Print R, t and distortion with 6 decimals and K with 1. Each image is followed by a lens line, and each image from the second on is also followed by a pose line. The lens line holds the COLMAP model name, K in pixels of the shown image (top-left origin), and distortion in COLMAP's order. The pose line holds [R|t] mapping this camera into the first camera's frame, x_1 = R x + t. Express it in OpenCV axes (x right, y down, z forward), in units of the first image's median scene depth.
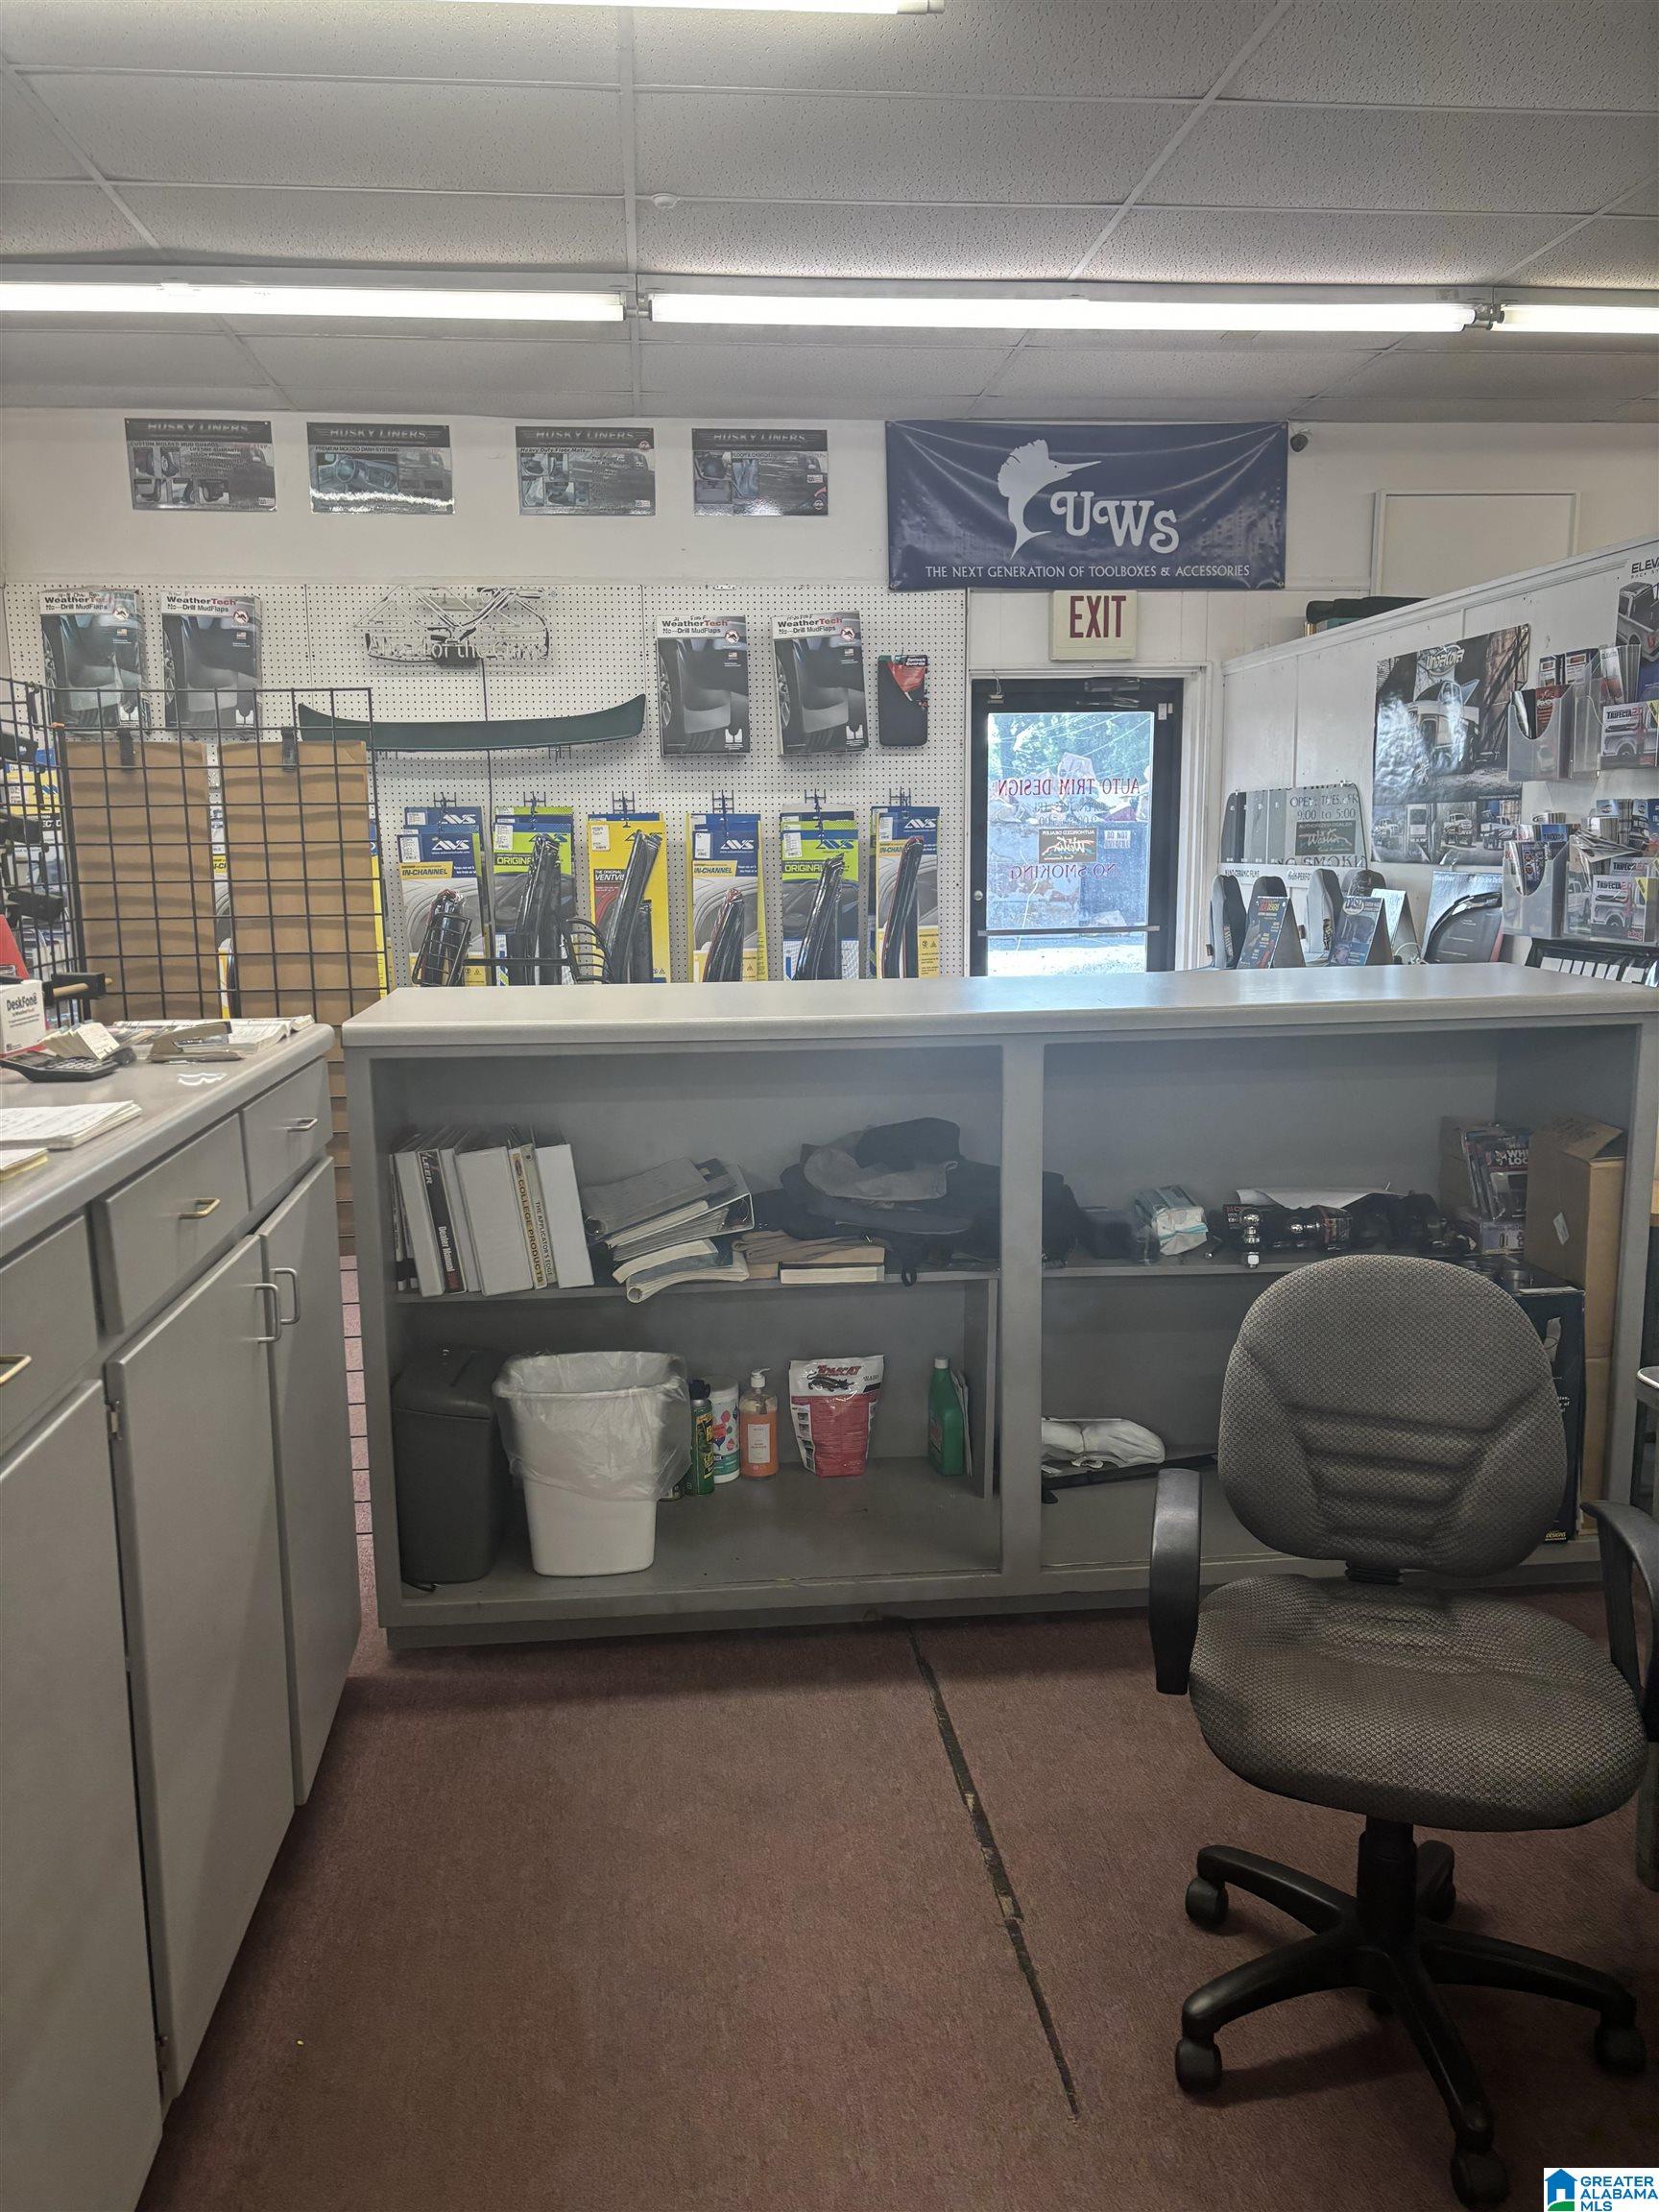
lens RADIAL K [[1662.5, 0, 835.0], [0, 1662.5, 1126.7], [0, 0, 1]] dist [0.048538, -0.057846]
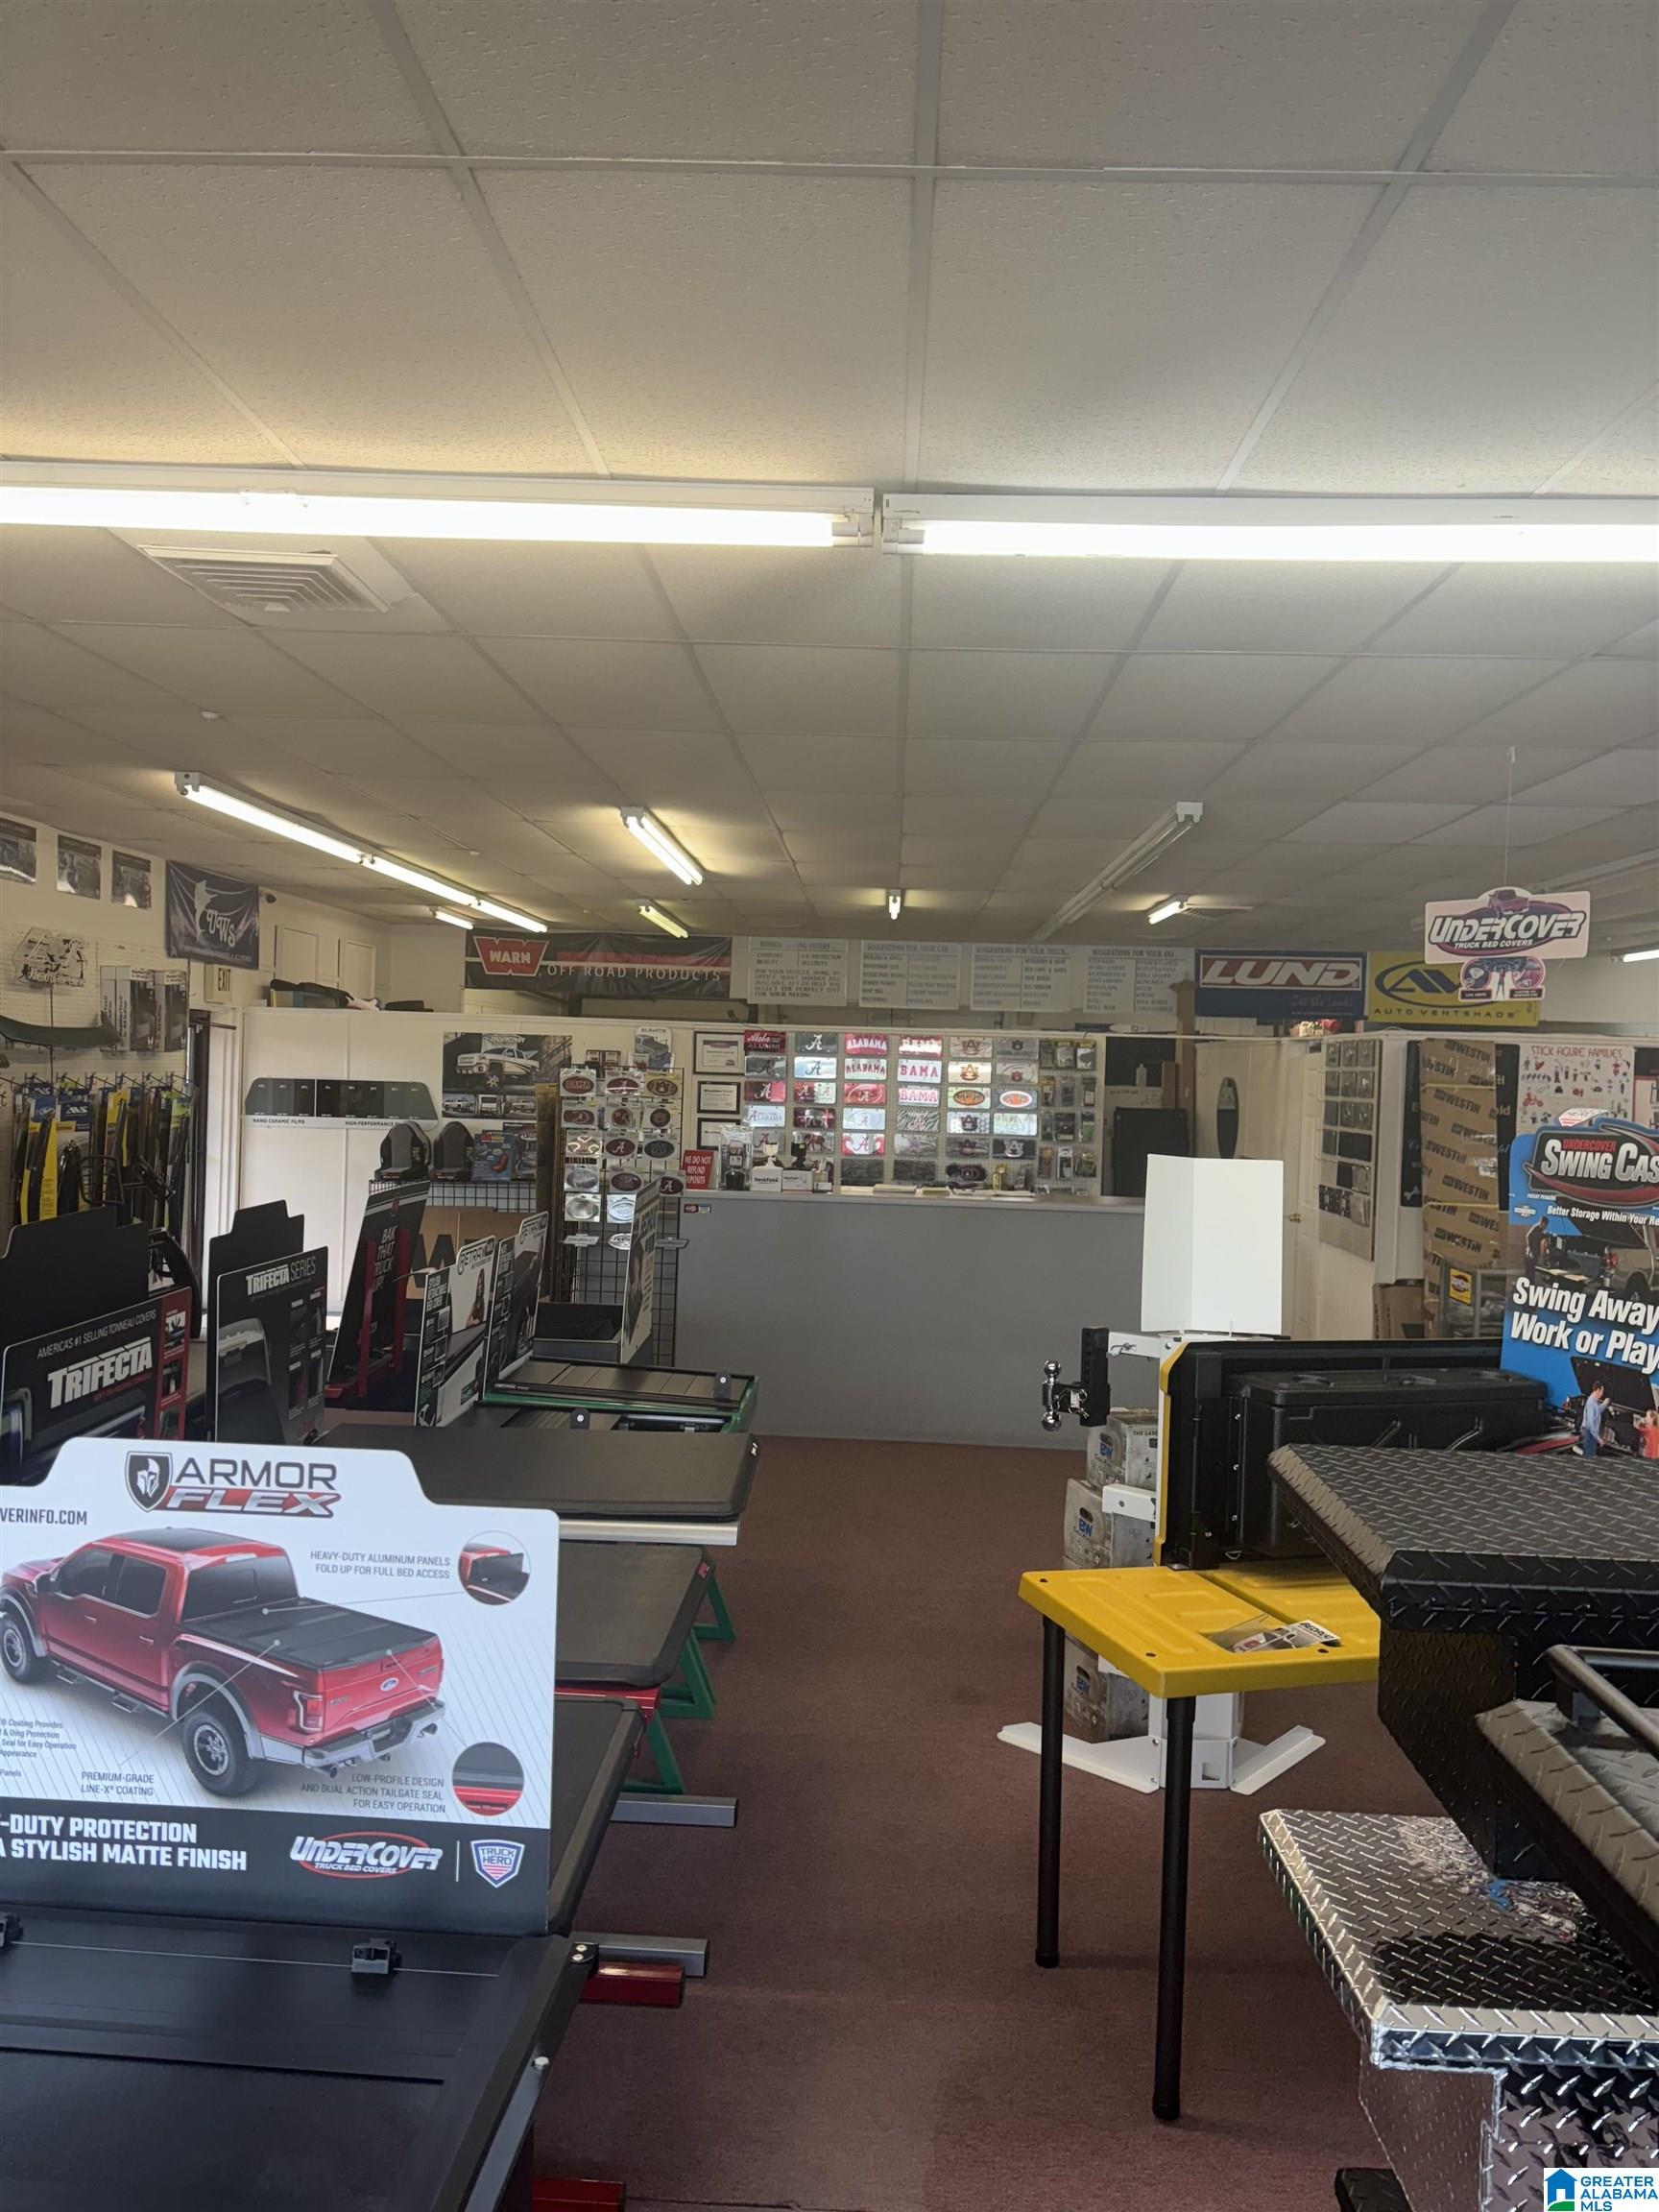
lens RADIAL K [[1662.5, 0, 820.6], [0, 1662.5, 1107.7], [0, 0, 1]] dist [0.048538, -0.057846]
pose [[0.154945, -0.003764, 0.987916, -1.551328], [0.139369, 0.990075, -0.018087, -0.050206], [-0.978043, 0.140487, 0.153932, 0.125581]]
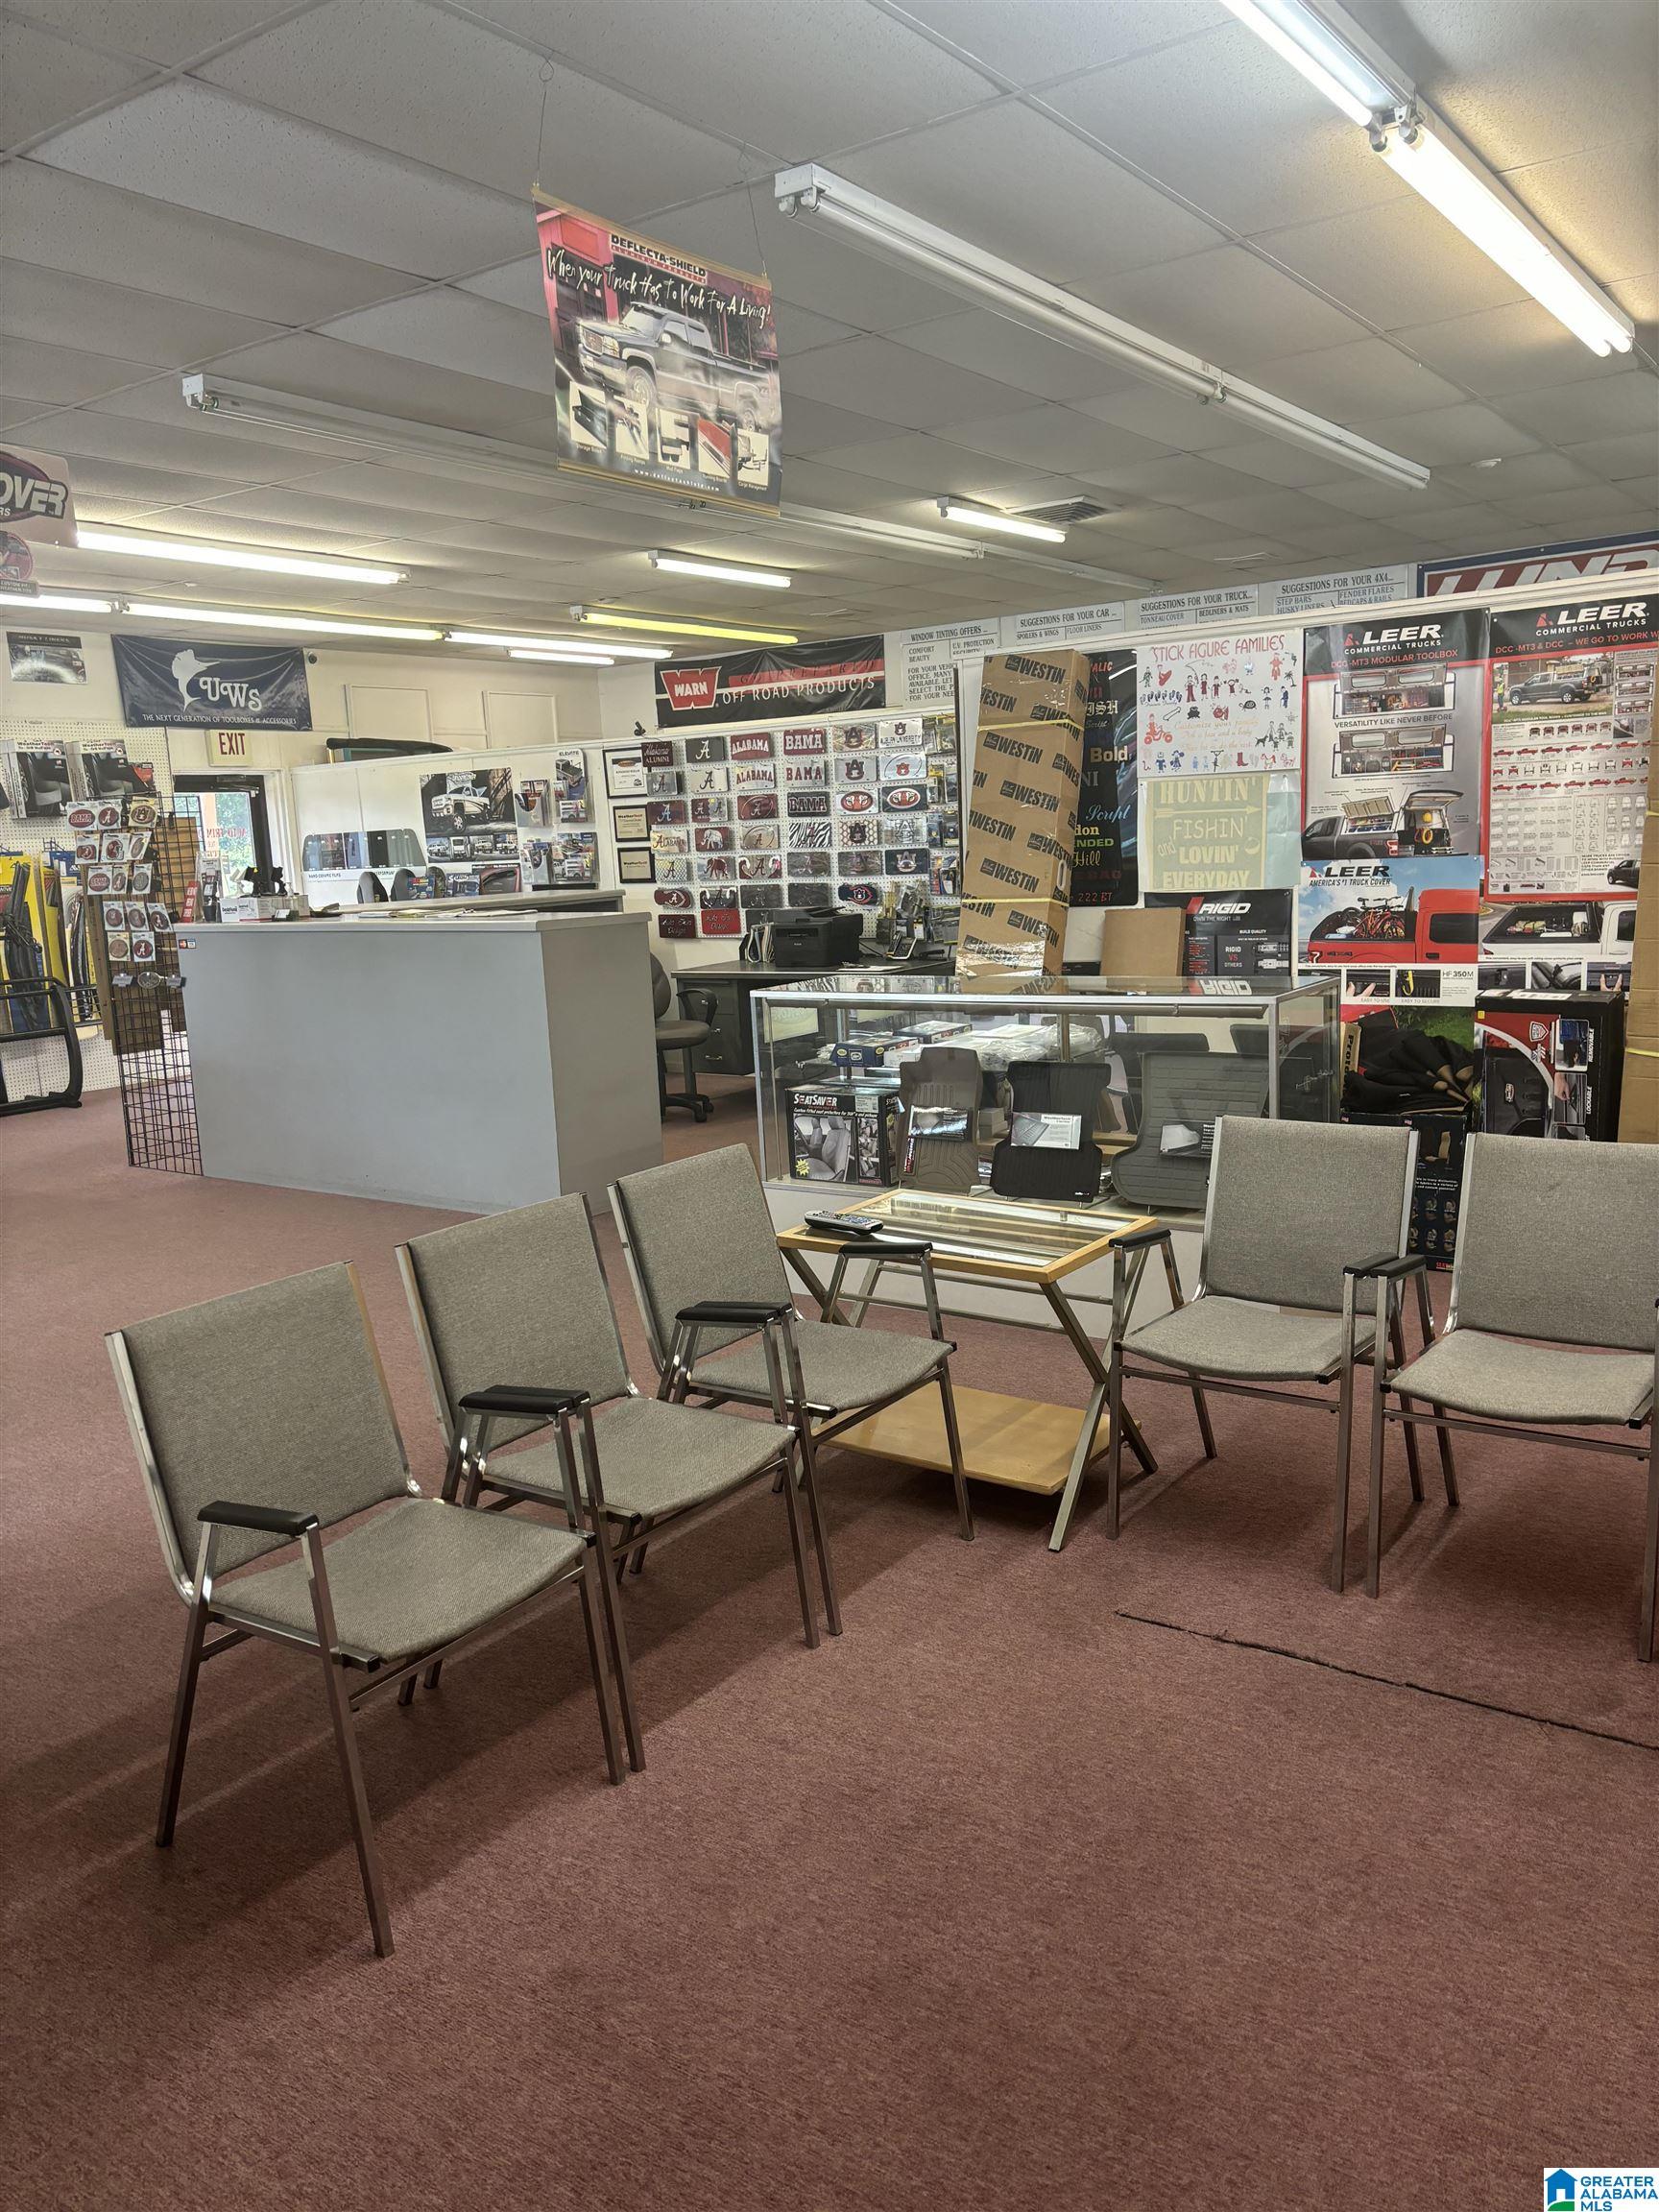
lens RADIAL K [[1662.5, 0, 826.5], [0, 1662.5, 1112.7], [0, 0, 1]] dist [0.048538, -0.057846]
pose [[0.668569, -0.141006, 0.730160, -0.857008], [0.166674, 0.985292, 0.037662, 0.150779], [-0.724731, 0.096519, 0.682238, -0.756879]]
